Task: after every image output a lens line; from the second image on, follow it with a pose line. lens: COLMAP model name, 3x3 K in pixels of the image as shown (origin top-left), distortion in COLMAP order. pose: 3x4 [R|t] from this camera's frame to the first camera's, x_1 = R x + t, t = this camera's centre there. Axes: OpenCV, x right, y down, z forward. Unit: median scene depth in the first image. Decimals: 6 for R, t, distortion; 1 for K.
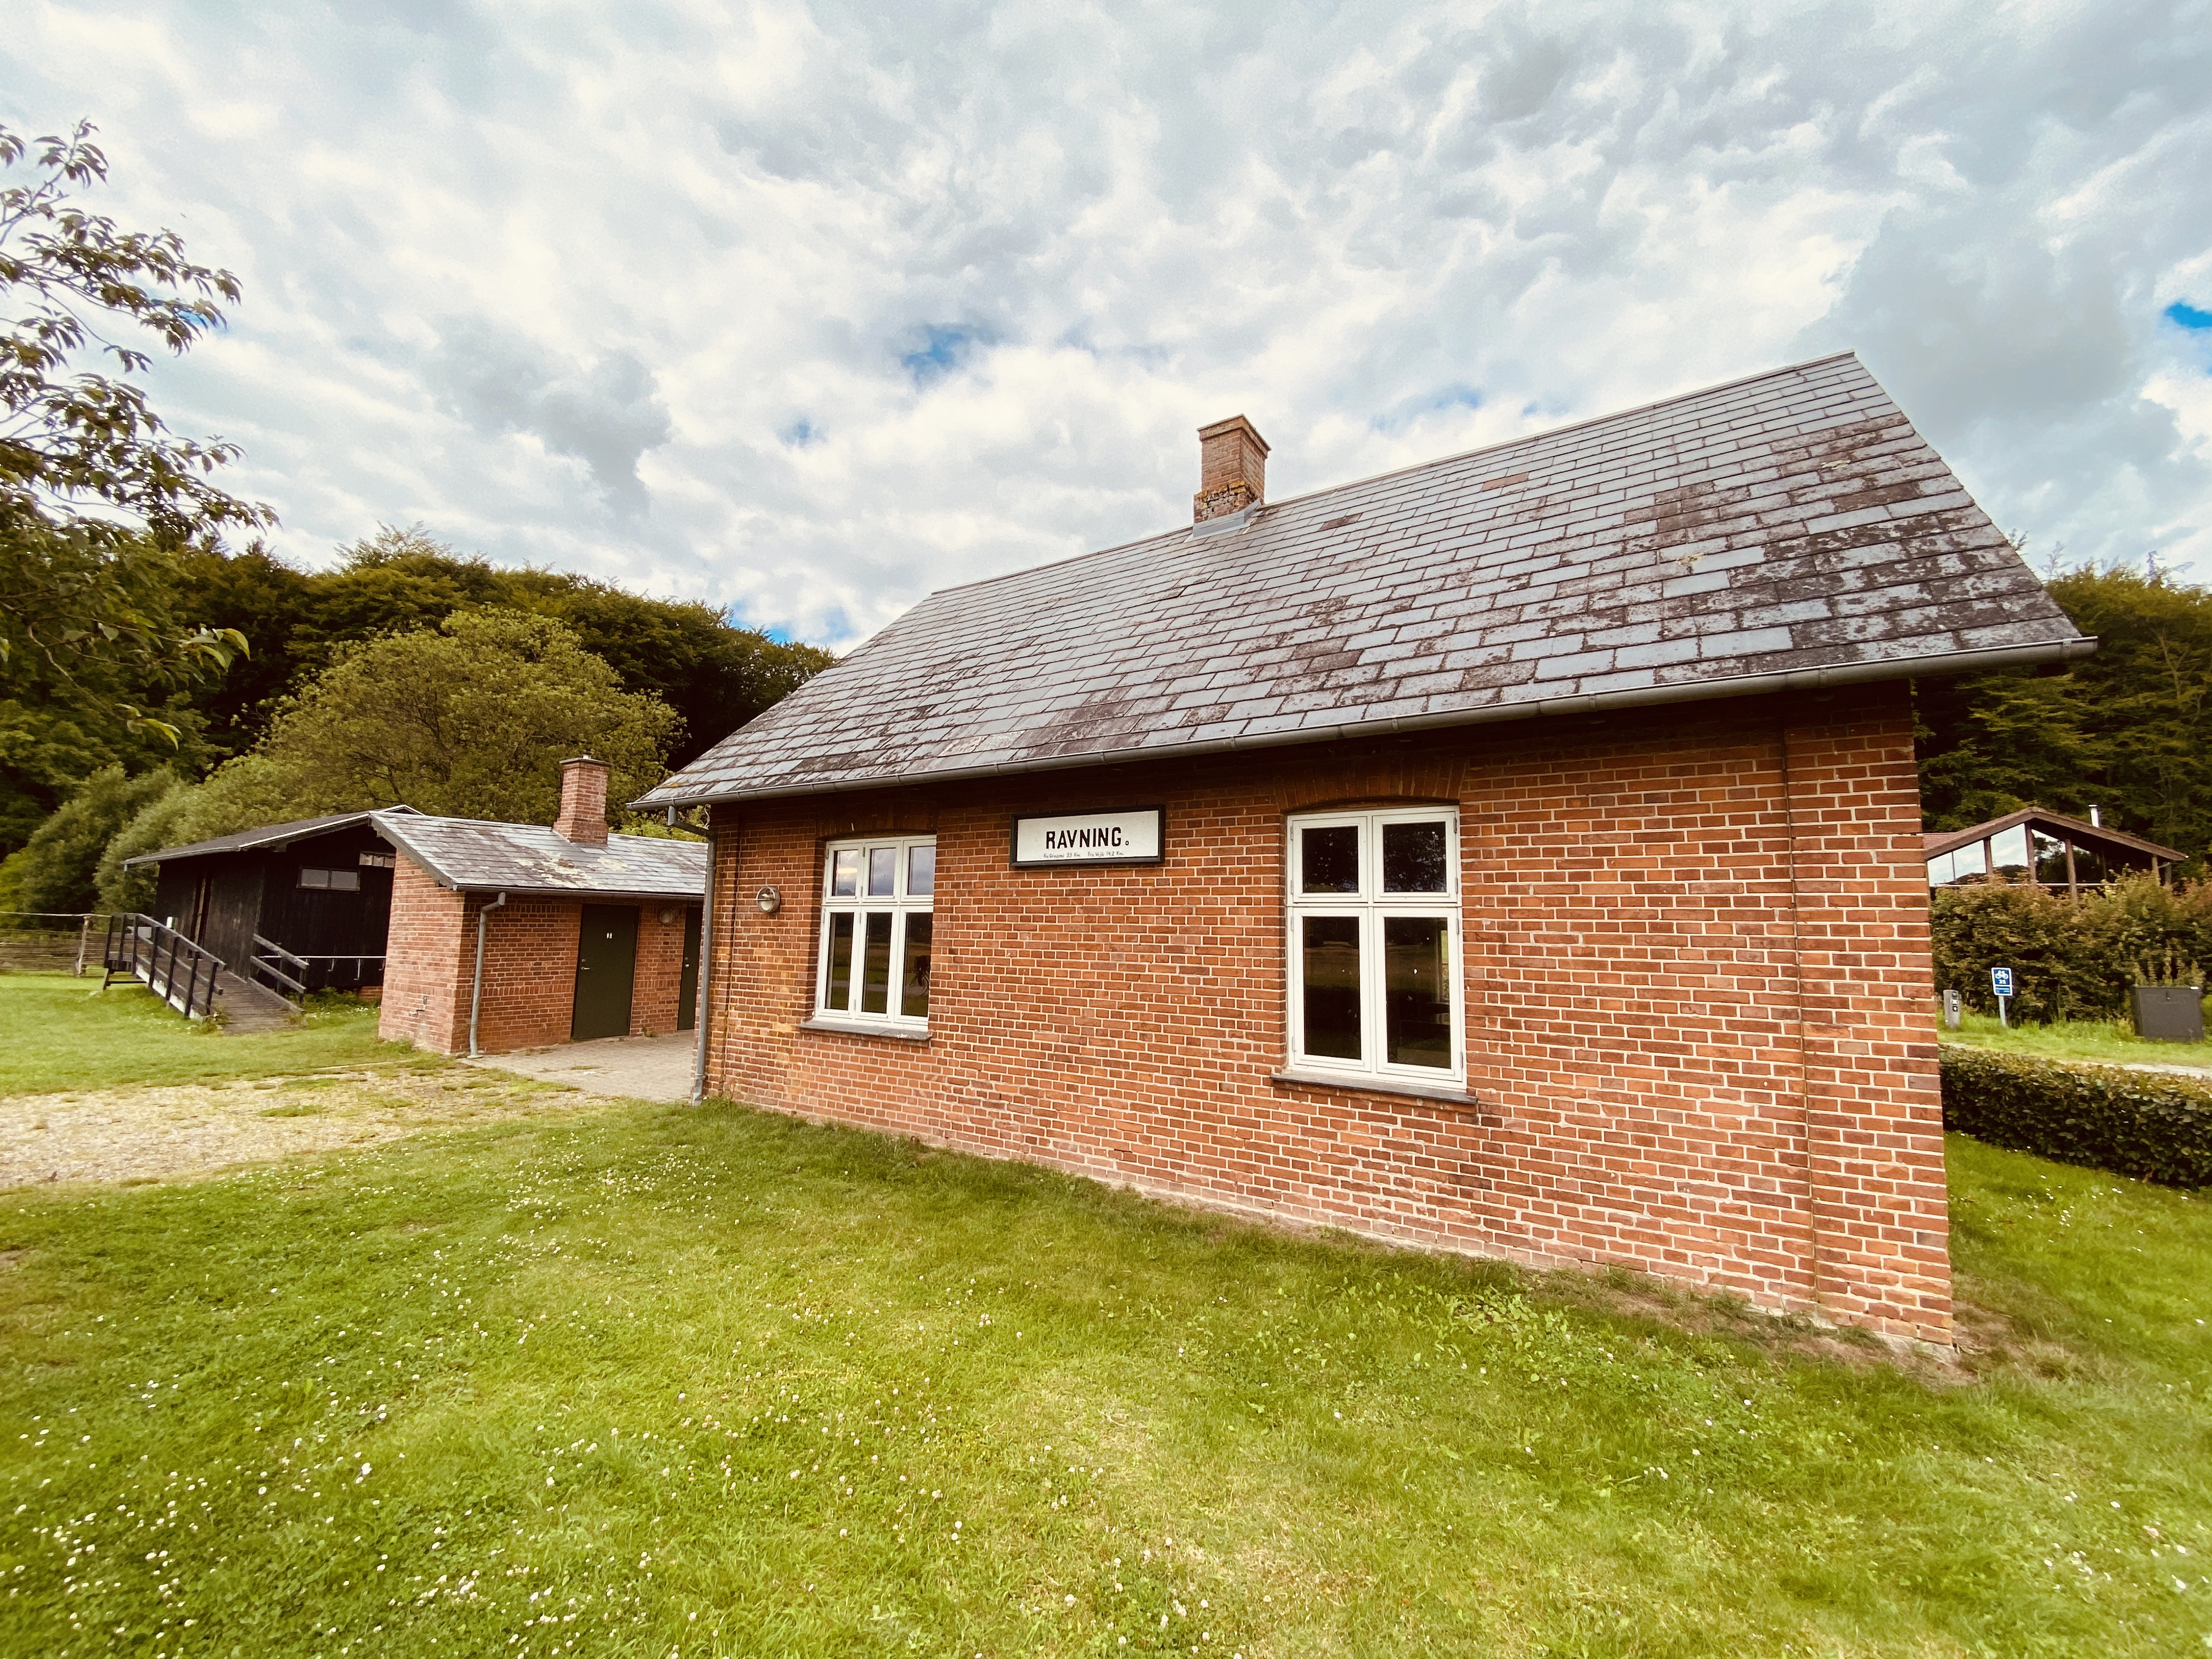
lens RADIAL K [[890.0, 0, 1103.8], [0, 890.0, 832.0], [0, 0, 1]] dist [0.039351, -0.032943]
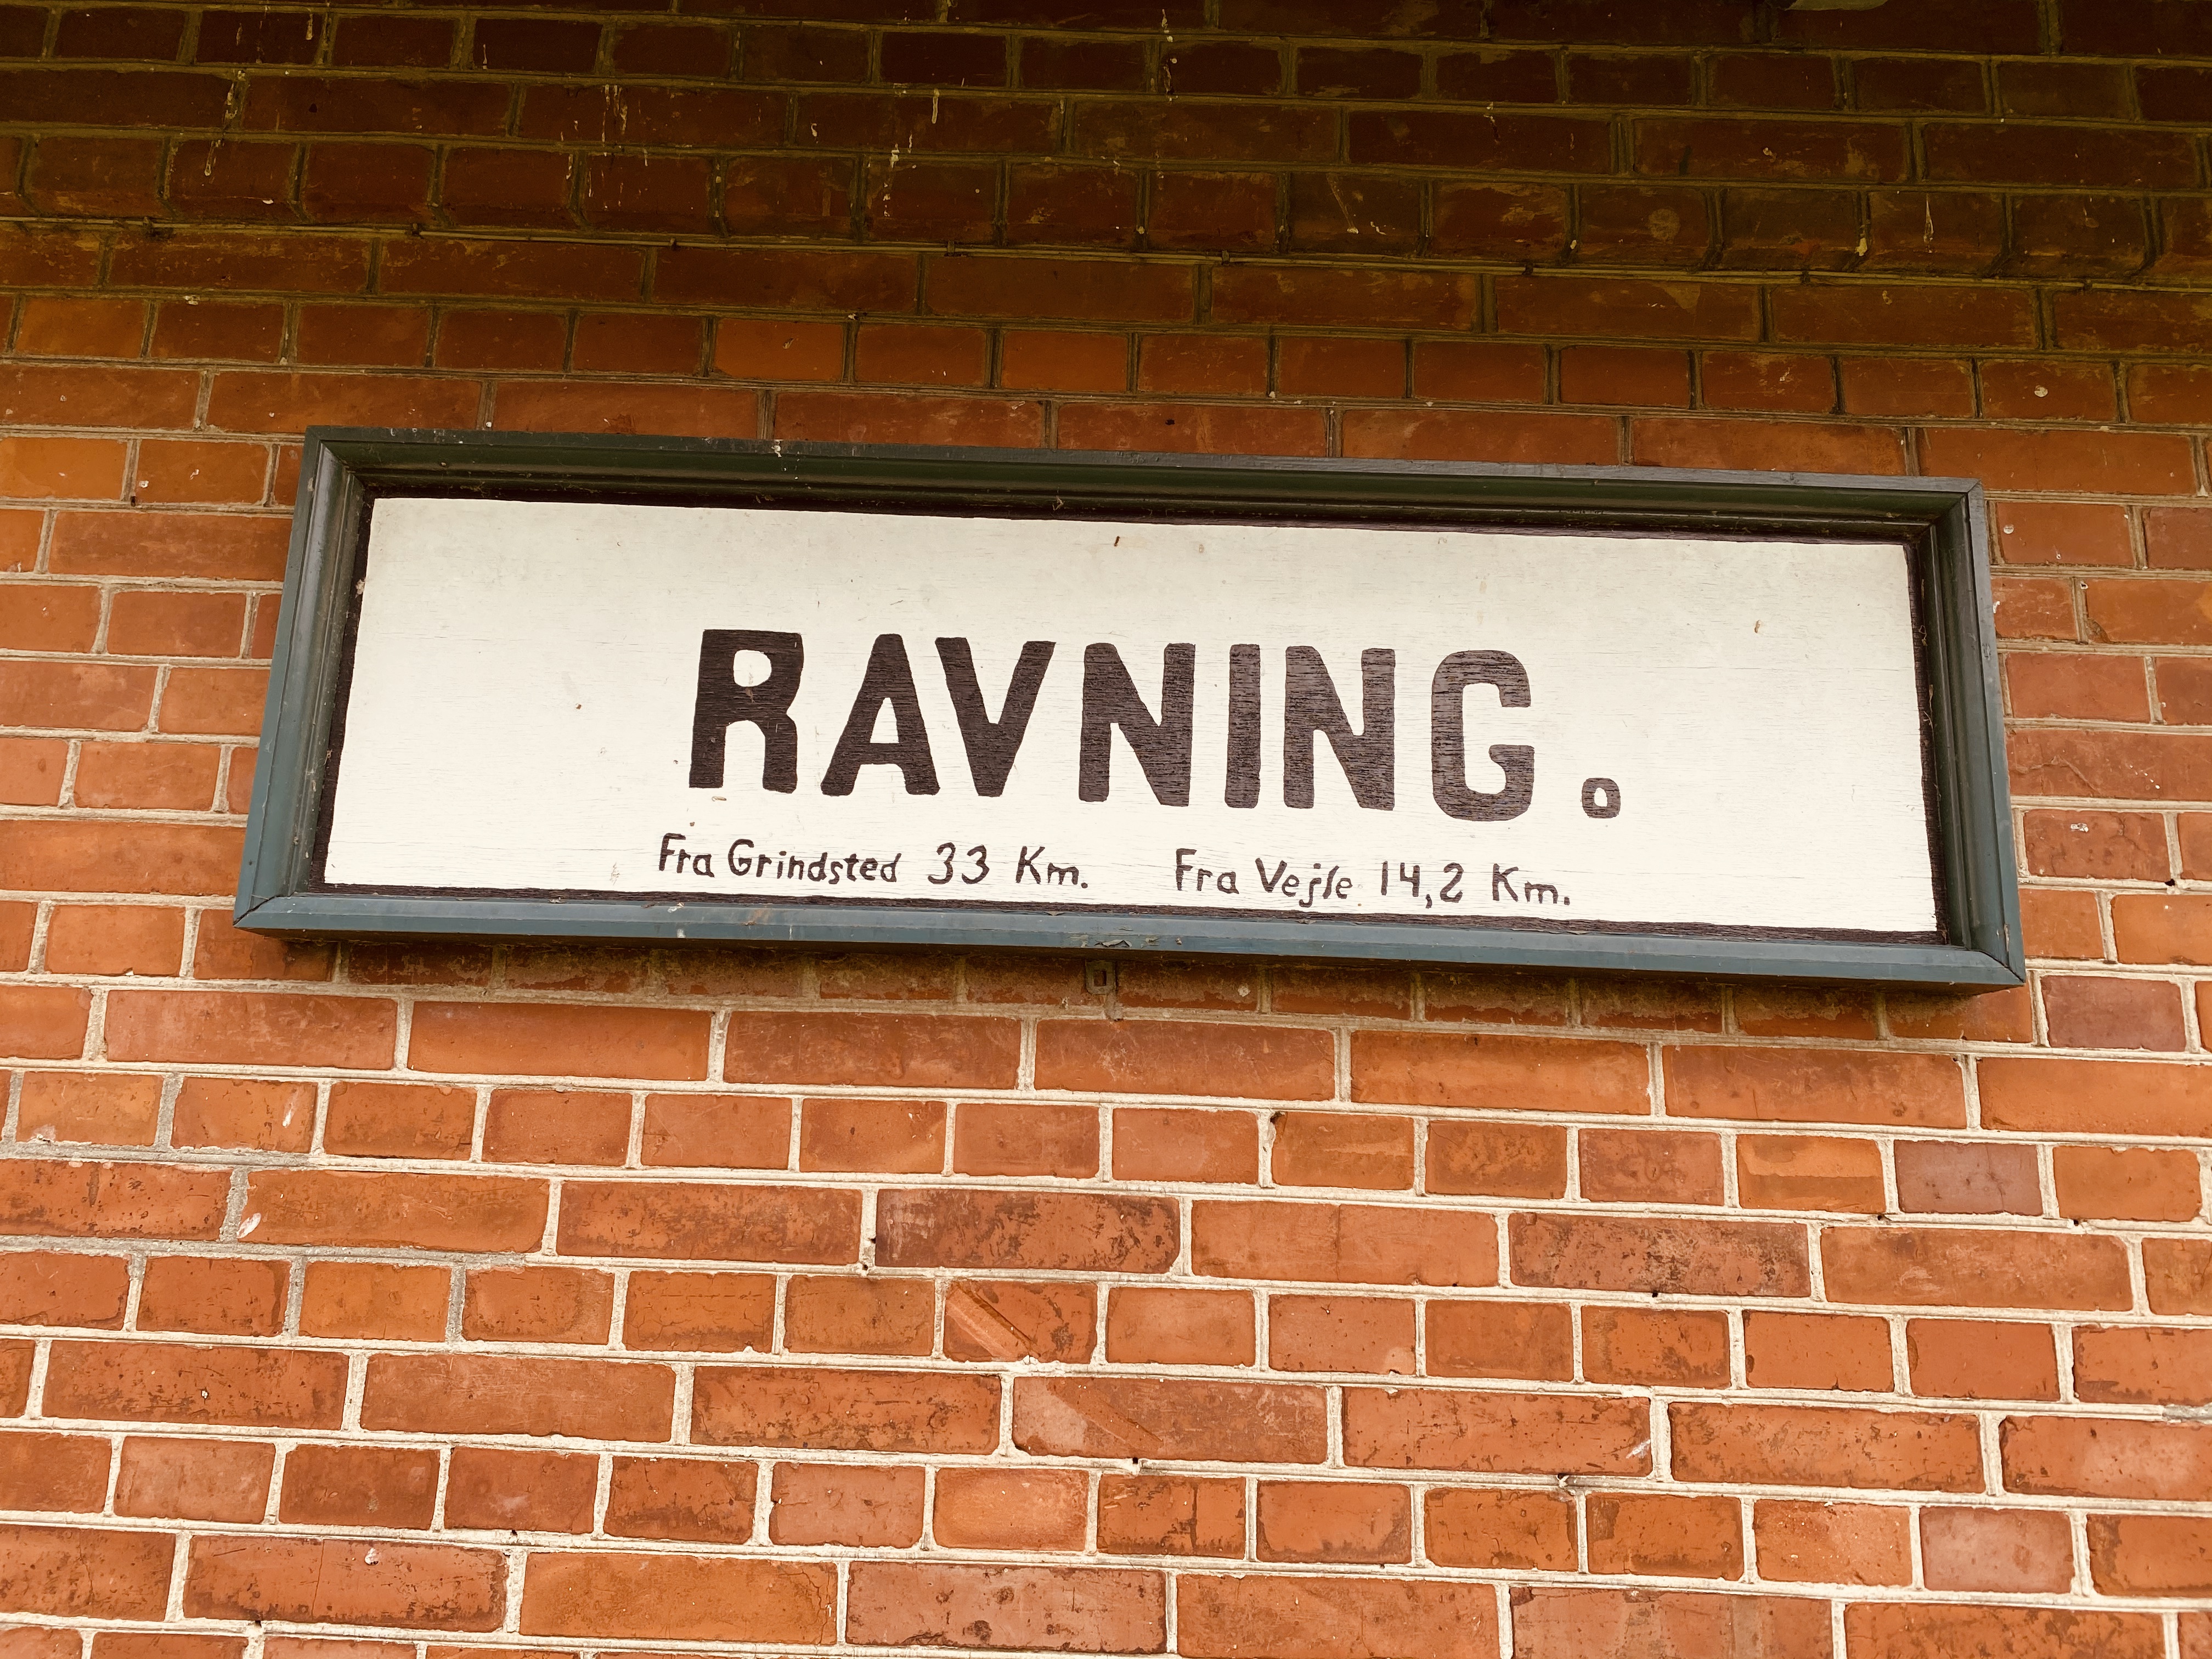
lens RADIAL K [[1652.2, 0, 1101.2], [0, 1652.2, 820.2], [0, 0, 1]] dist [0.107416, -0.209703]
pose [[0.839986, 0.126637, 0.527624, -0.125176], [-0.079330, 0.990597, -0.111462, 0.040096], [-0.536778, 0.051770, 0.842133, 0.800602]]
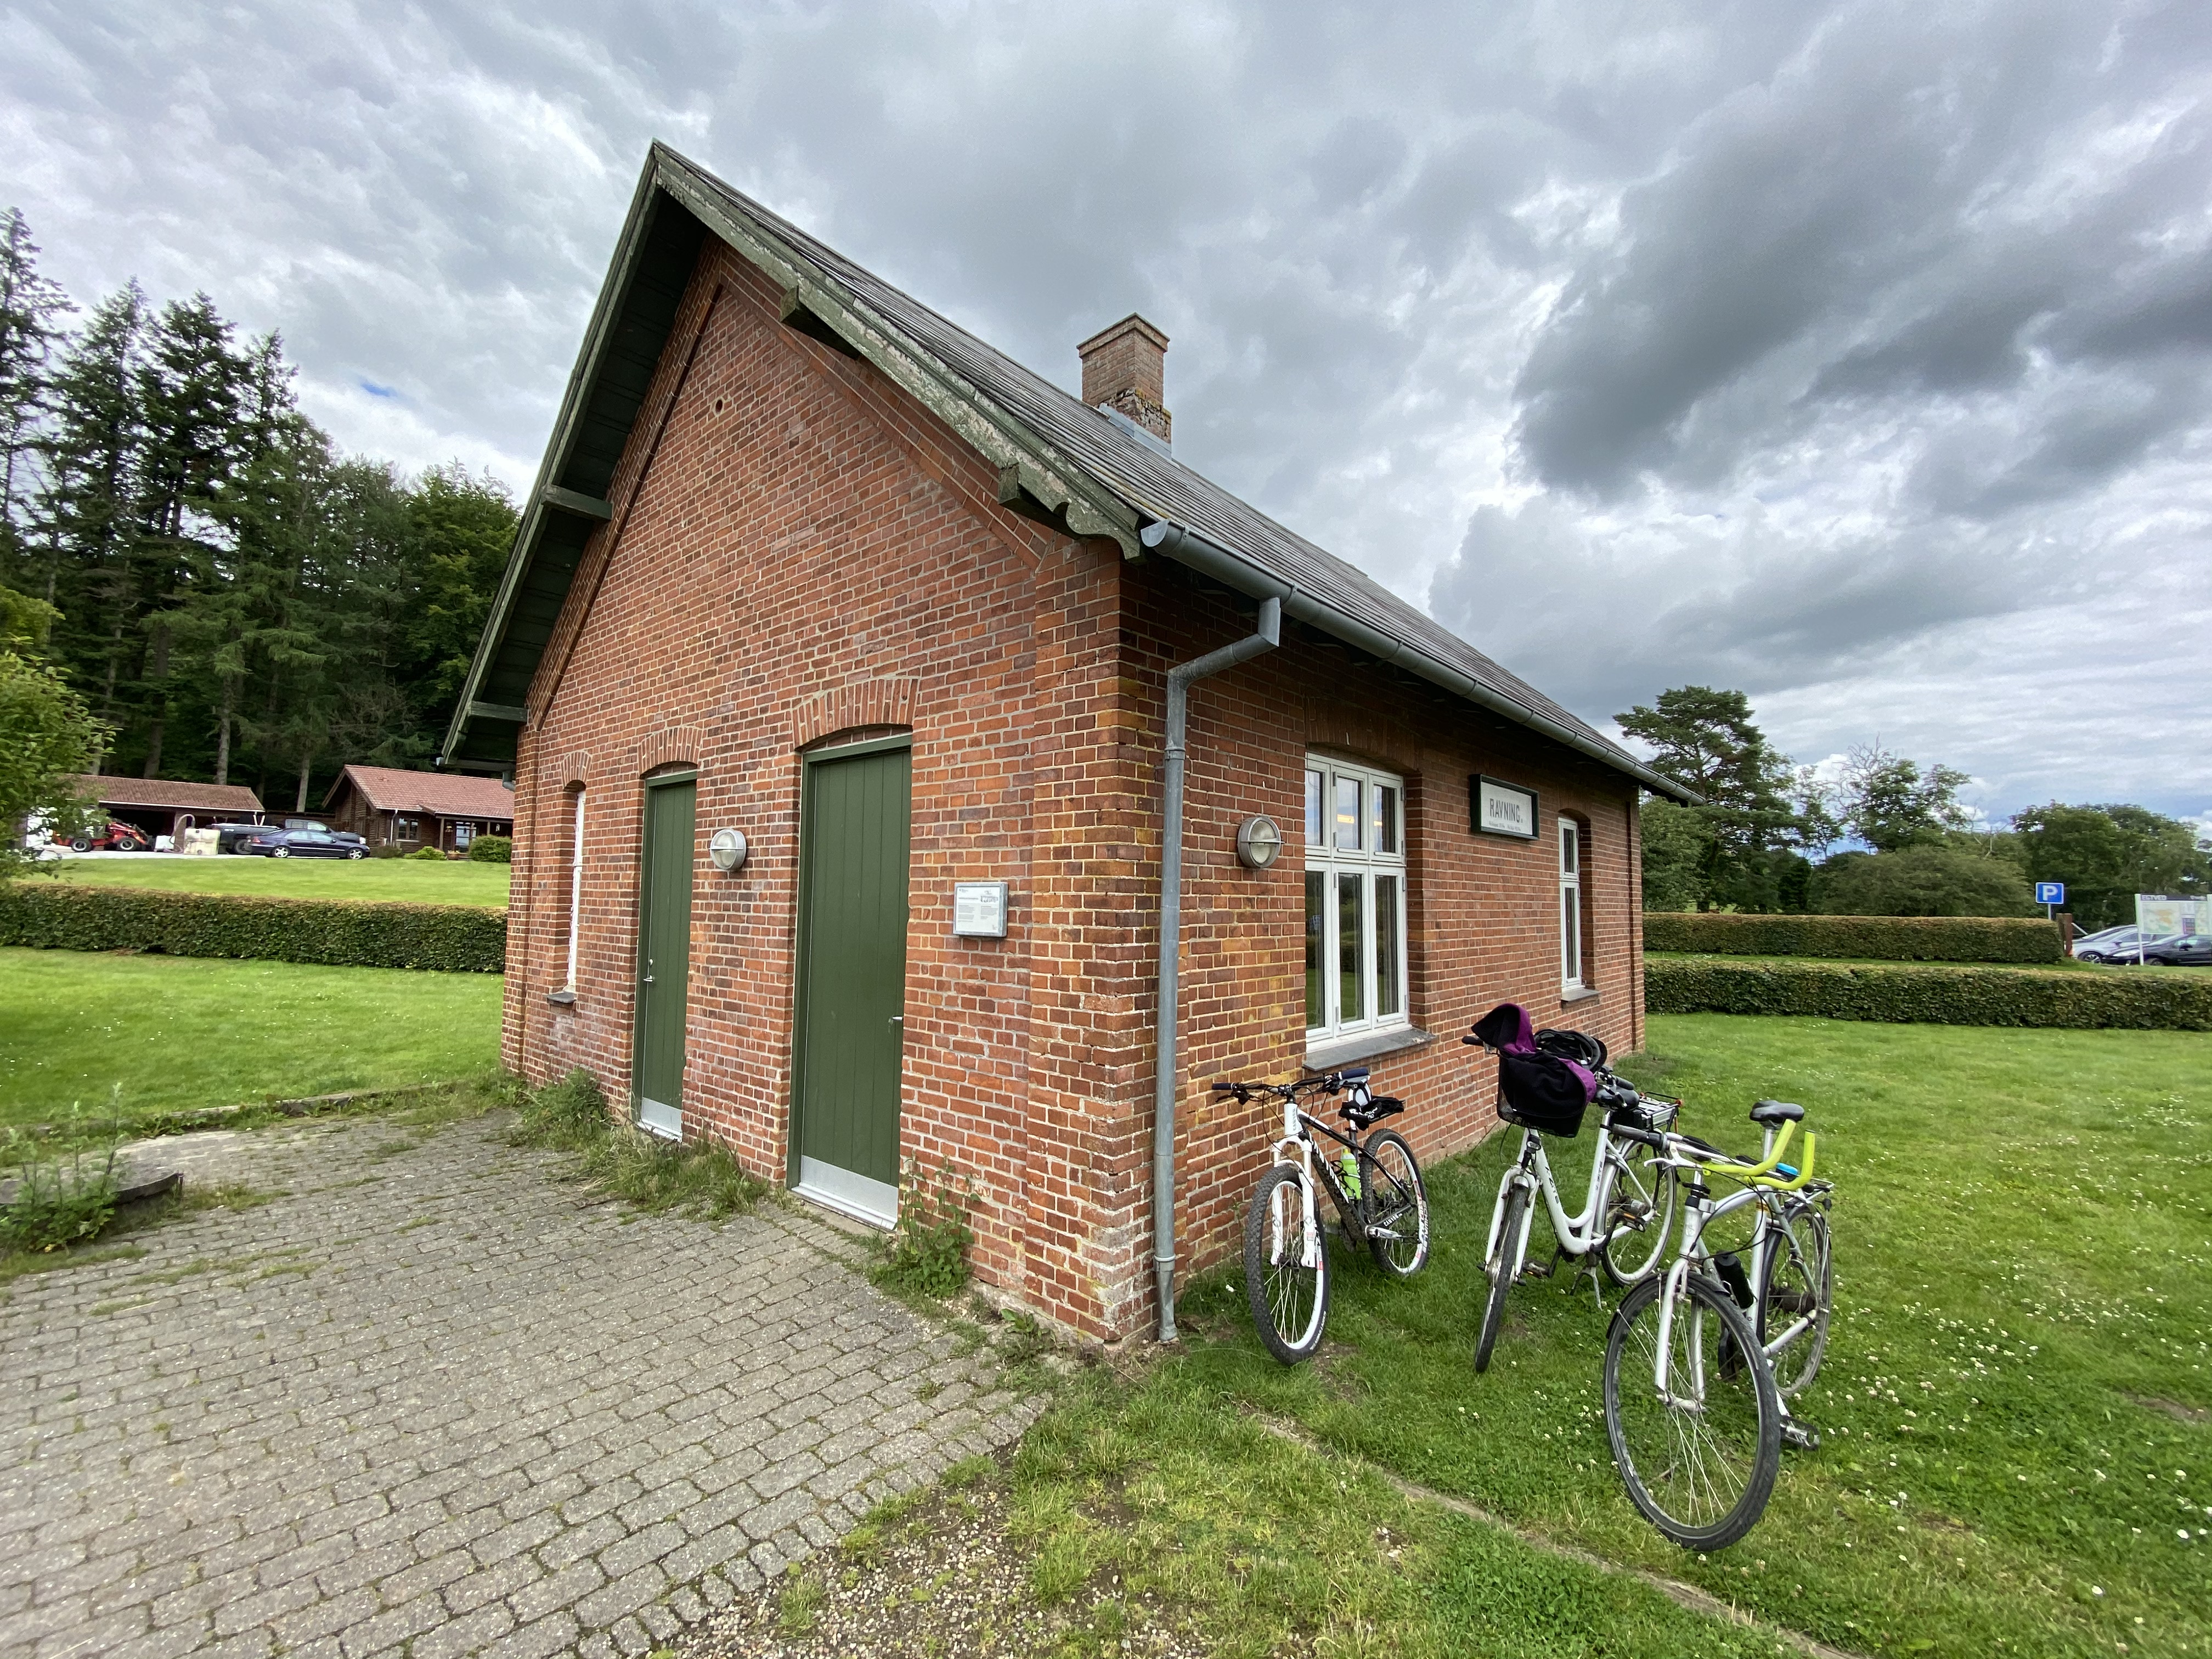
lens RADIAL K [[901.5, 0, 1102.8], [0, 901.5, 835.2], [0, 0, 1]] dist [0.015988, -0.017716]
pose [[0.151852, 0.048213, 0.987227, -1.104714], [-0.122645, 0.992010, -0.029582, 0.120926], [-0.980765, -0.116586, 0.156551, 1.244802]]
